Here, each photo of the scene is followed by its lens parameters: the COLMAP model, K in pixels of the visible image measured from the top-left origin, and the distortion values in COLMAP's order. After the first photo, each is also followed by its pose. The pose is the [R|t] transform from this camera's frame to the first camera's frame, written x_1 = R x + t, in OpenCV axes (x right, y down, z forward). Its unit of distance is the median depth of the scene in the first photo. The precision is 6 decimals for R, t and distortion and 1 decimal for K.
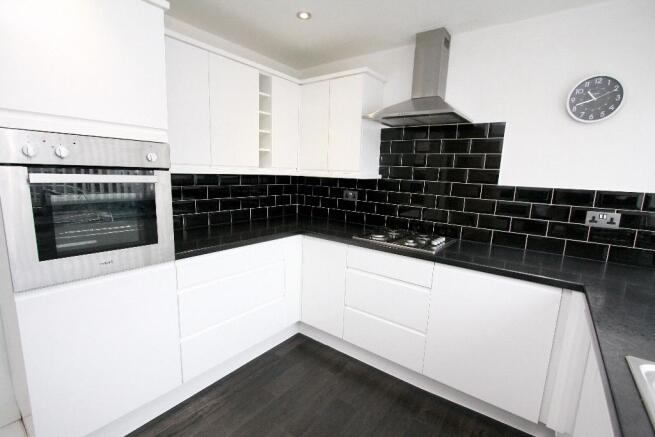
lens RADIAL K [[306.7, 0, 325.5], [0, 306.7, 223.4], [0, 0, 1]] dist [-0.000787, 0.000033]
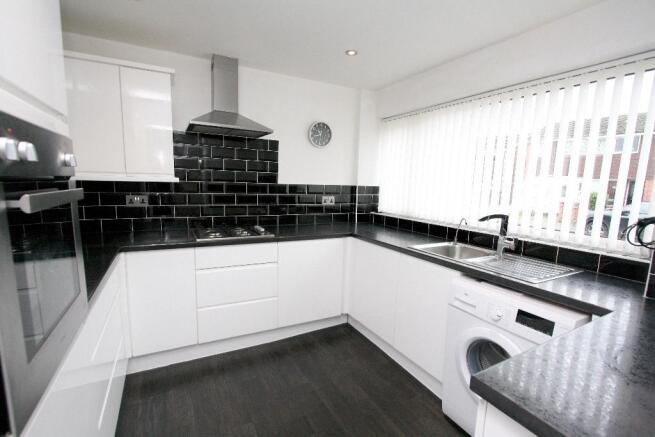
lens RADIAL K [[306.7, 0, 325.5], [0, 306.7, 223.4], [0, 0, 1]] dist [-0.000787, 0.000033]
pose [[0.431494, -0.147722, 0.889939, -0.643410], [0.138875, 0.985620, 0.096270, -0.049028], [-0.891362, 0.082050, 0.445804, 0.172148]]
